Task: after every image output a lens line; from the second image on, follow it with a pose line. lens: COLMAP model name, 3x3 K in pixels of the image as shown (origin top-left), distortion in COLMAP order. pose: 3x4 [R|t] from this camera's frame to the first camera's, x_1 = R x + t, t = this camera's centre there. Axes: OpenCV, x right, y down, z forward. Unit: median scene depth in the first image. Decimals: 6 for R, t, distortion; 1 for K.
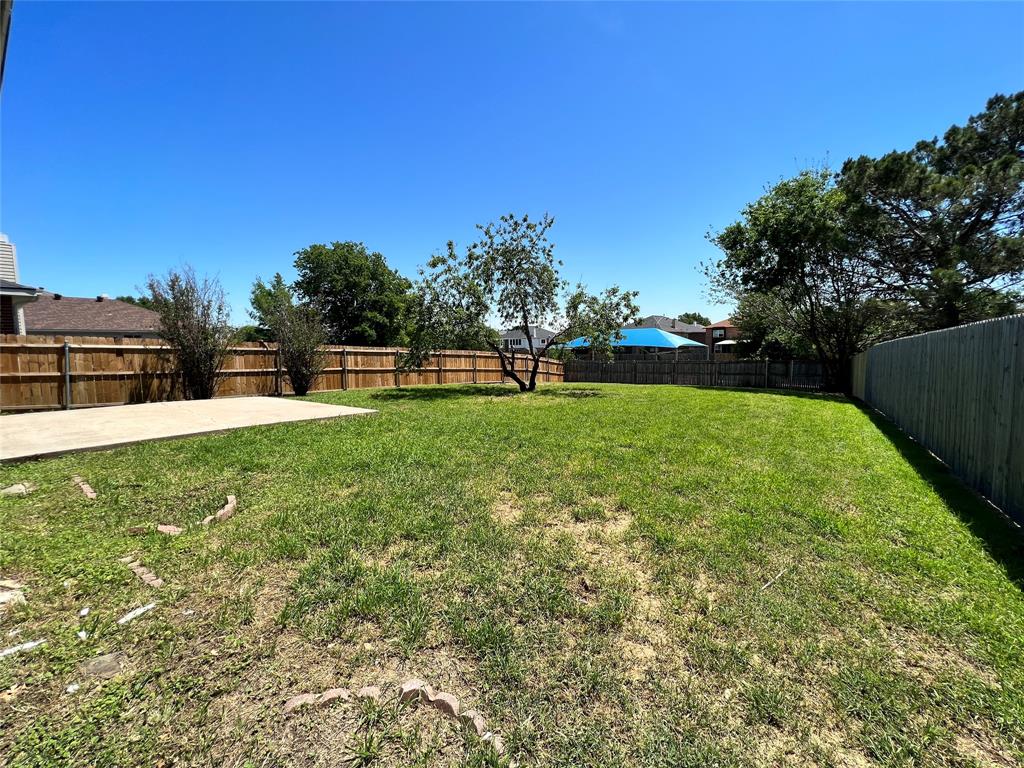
lens RADIAL K [[408.5, 0, 513.3], [0, 408.5, 378.2], [0, 0, 1]] dist [-0.004083, 0.000580]
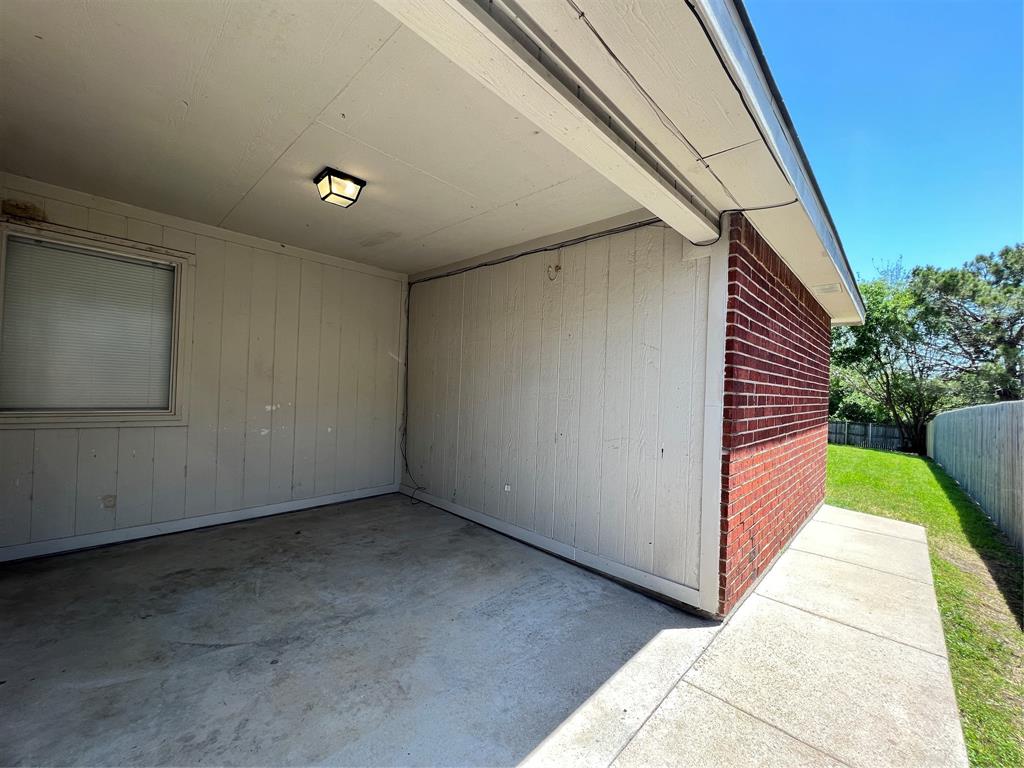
lens RADIAL K [[408.5, 0, 510.8], [0, 408.5, 384.4], [0, 0, 1]] dist [-0.004083, 0.000580]
pose [[0.989916, 0.056053, -0.130091, -0.251939], [-0.067982, 0.993696, -0.089143, 0.027470], [0.124274, 0.097087, 0.987487, -0.387492]]
